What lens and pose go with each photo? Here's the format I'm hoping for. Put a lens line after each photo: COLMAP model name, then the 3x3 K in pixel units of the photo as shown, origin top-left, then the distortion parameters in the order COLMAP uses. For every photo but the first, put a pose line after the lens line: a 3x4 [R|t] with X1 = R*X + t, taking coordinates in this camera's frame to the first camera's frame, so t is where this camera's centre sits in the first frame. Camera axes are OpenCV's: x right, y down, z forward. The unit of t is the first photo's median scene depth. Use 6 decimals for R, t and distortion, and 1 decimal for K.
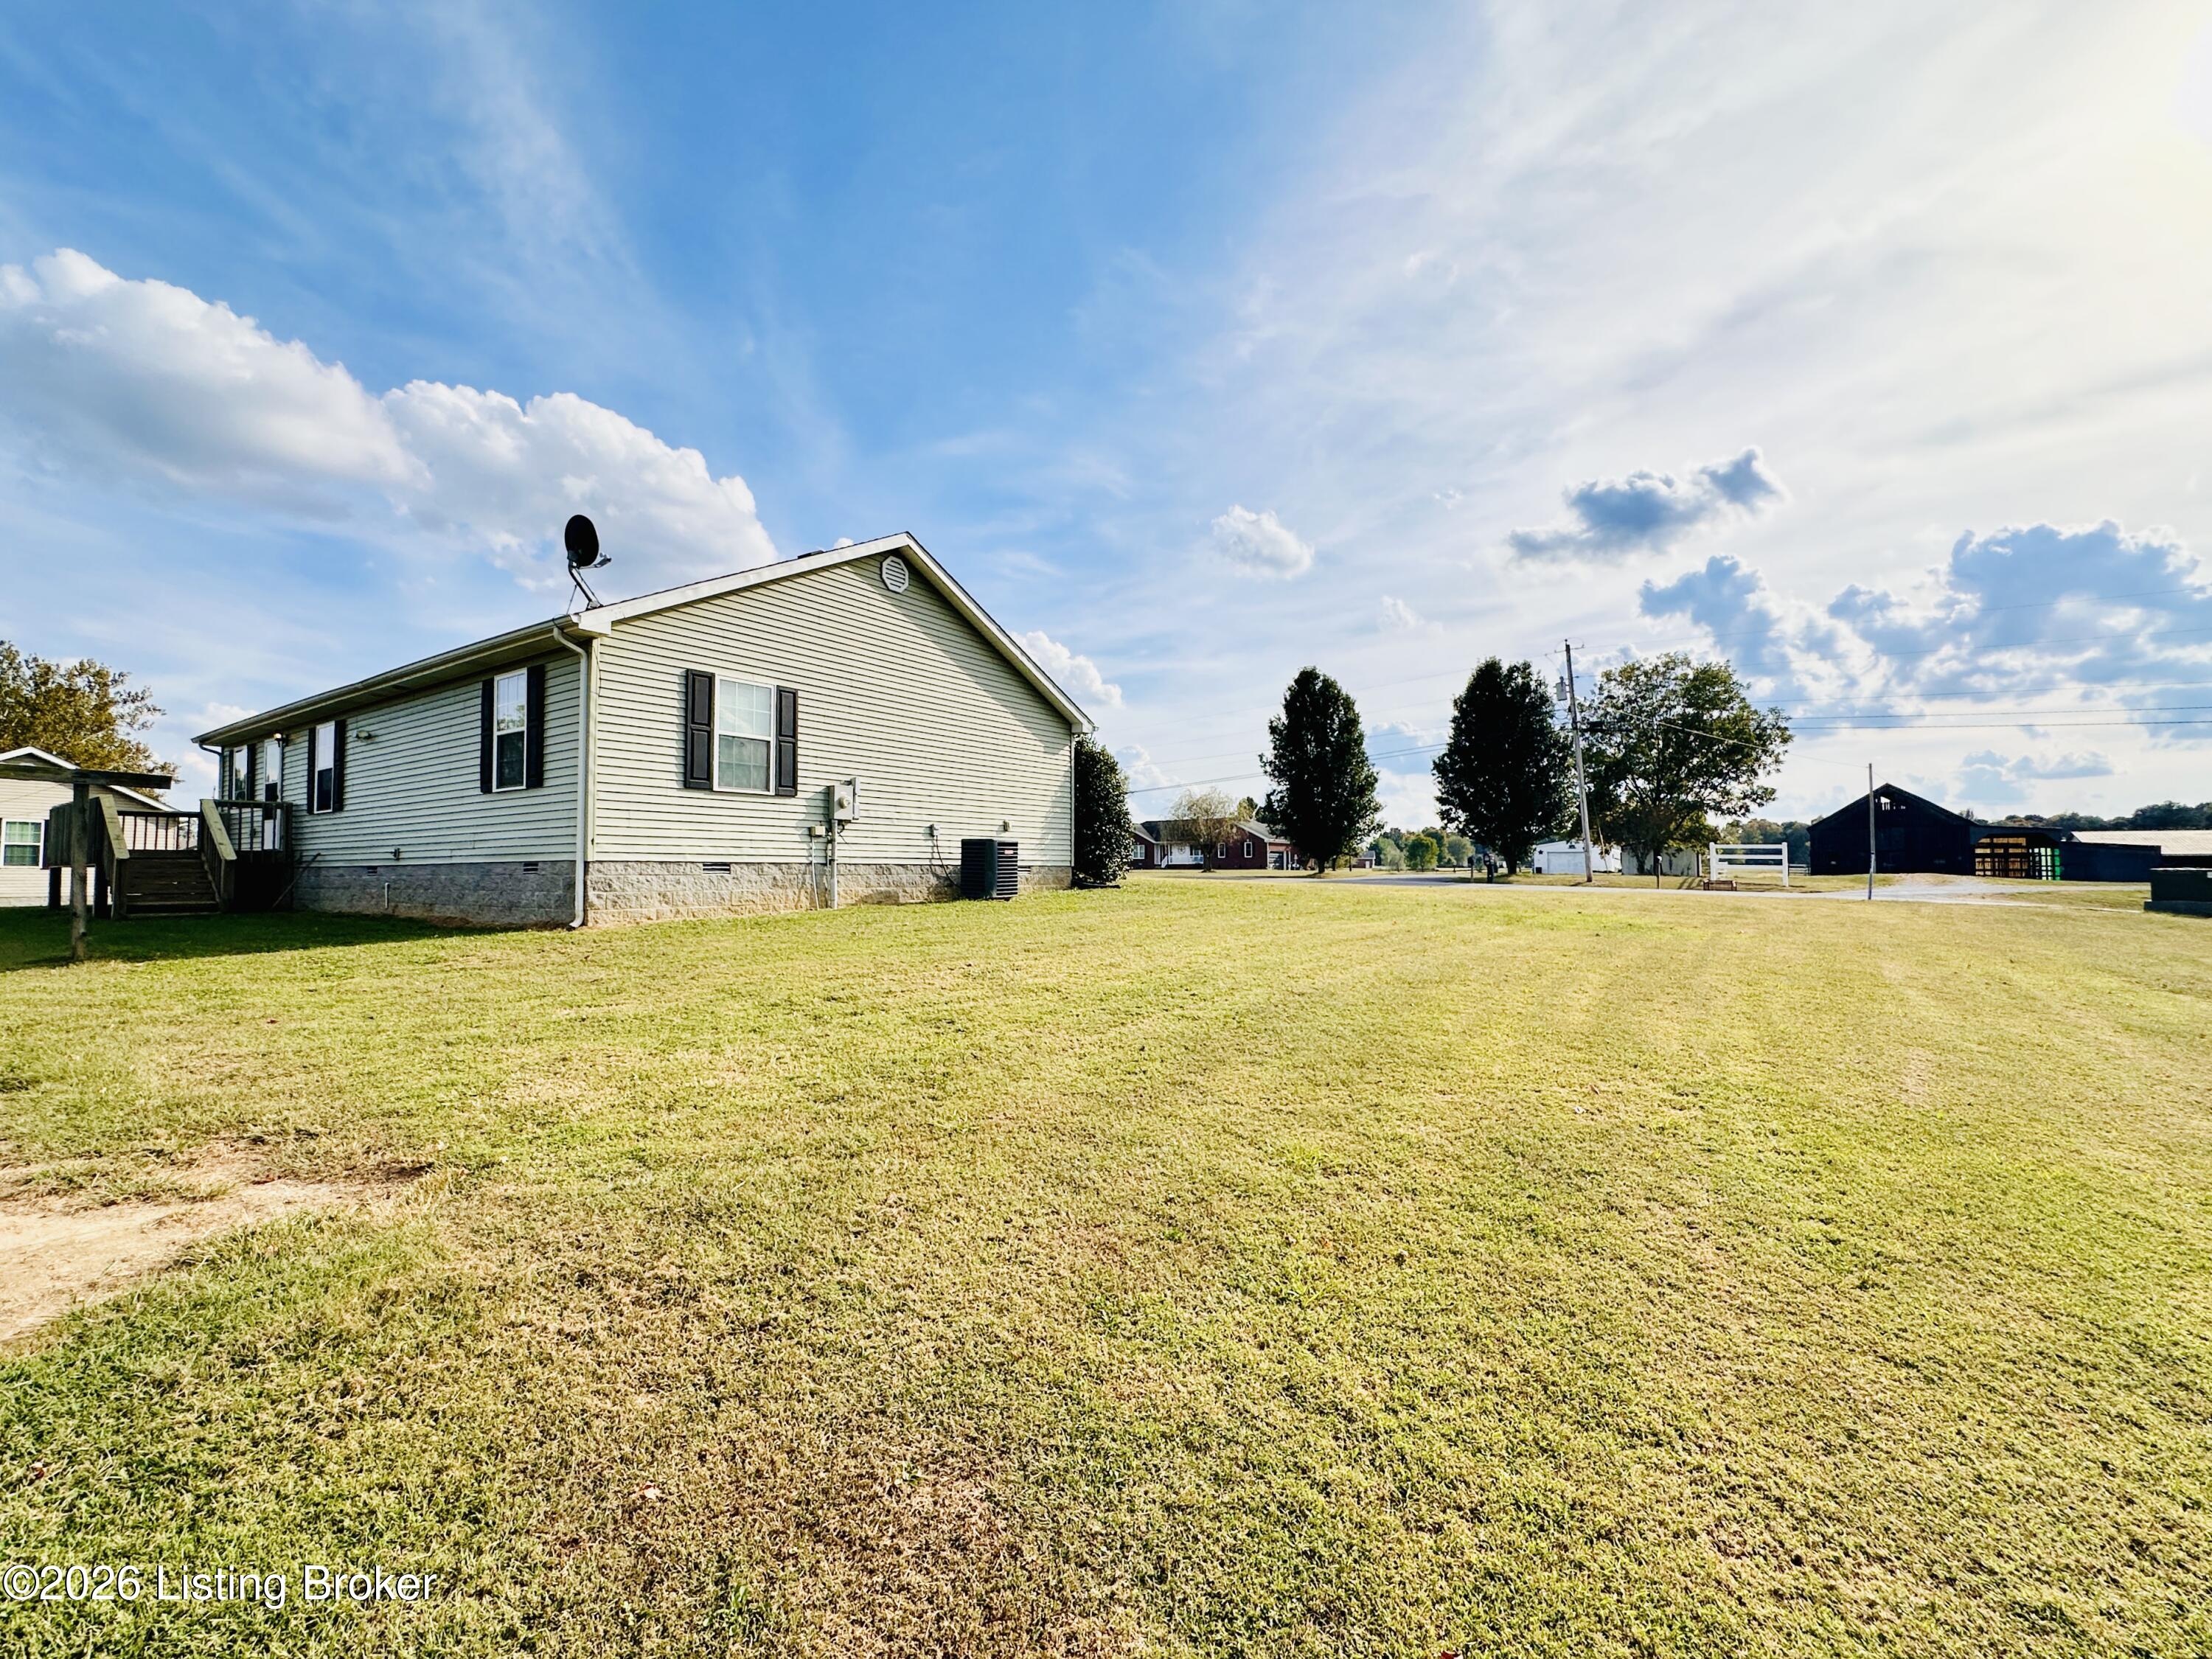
lens RADIAL K [[904.9, 0, 1110.0], [0, 904.9, 825.8], [0, 0, 1]] dist [-0.021536, -0.001091]
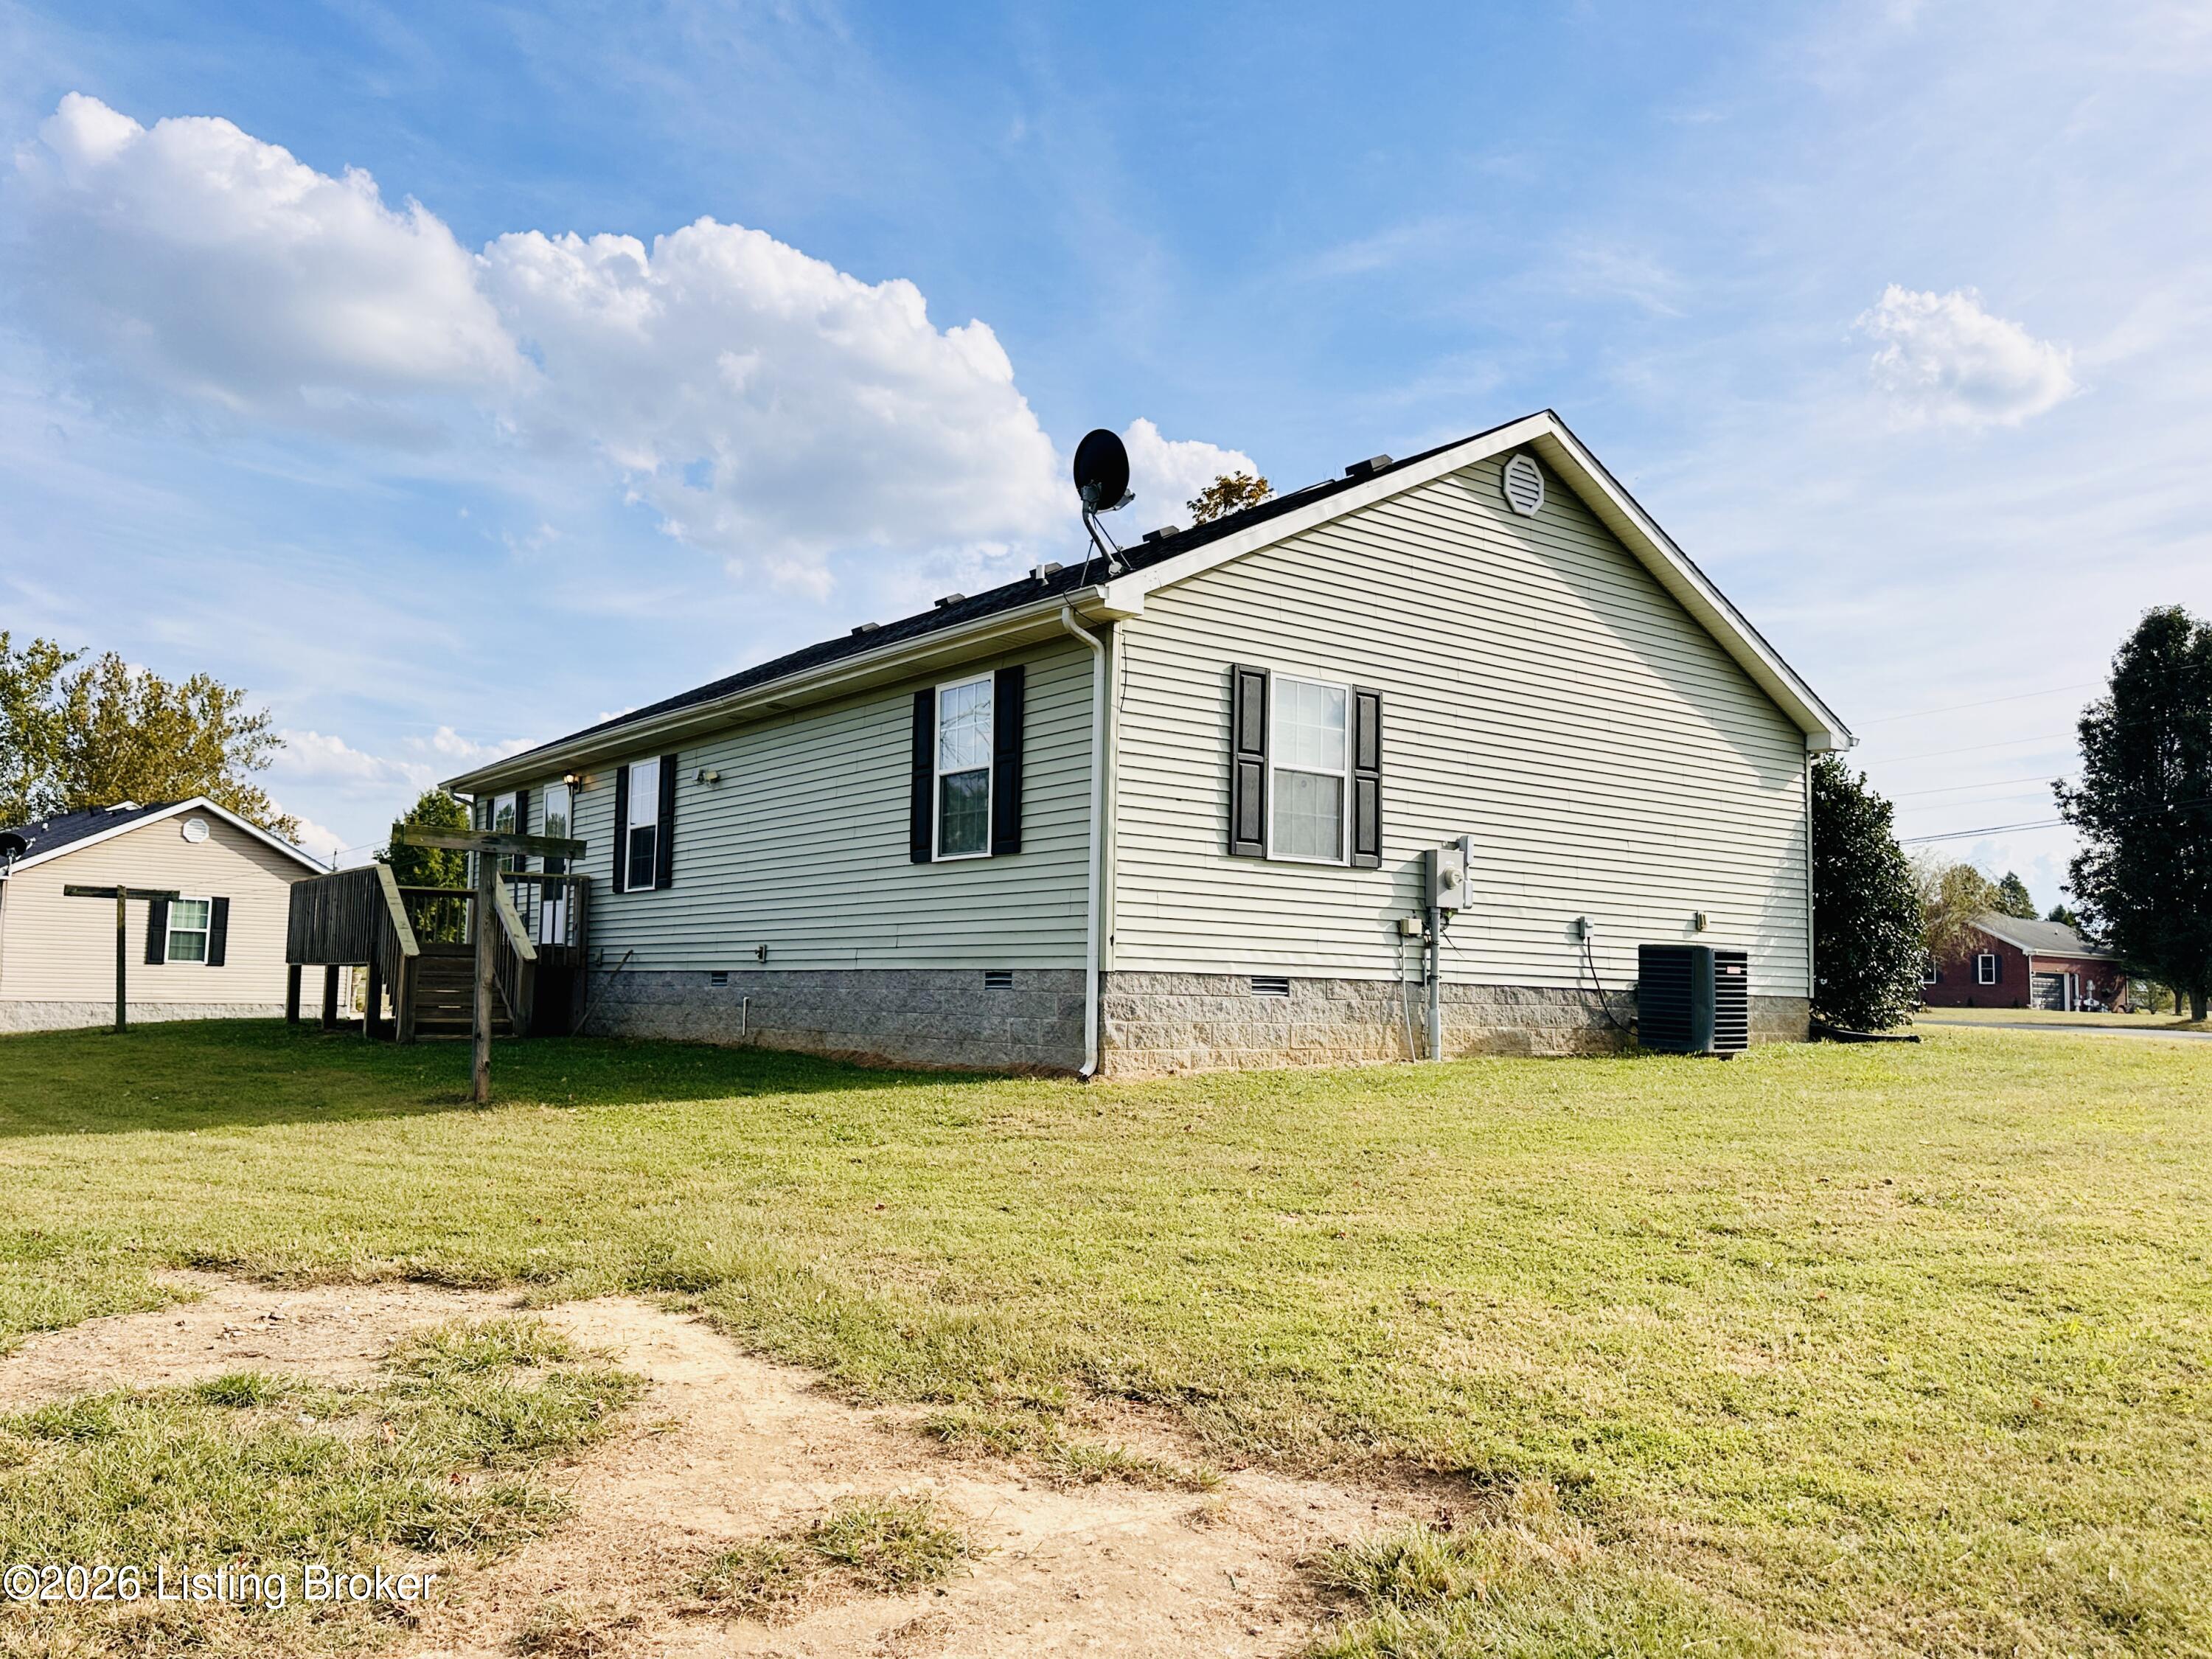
lens RADIAL K [[1599.1, 0, 1097.6], [0, 1599.1, 840.7], [0, 0, 1]] dist [0.008117, -0.026537]
pose [[0.950808, -0.004659, -0.309746, -0.180690], [-0.009777, 0.998937, -0.045038, -0.001479], [0.309627, 0.045851, 0.949752, -0.056439]]
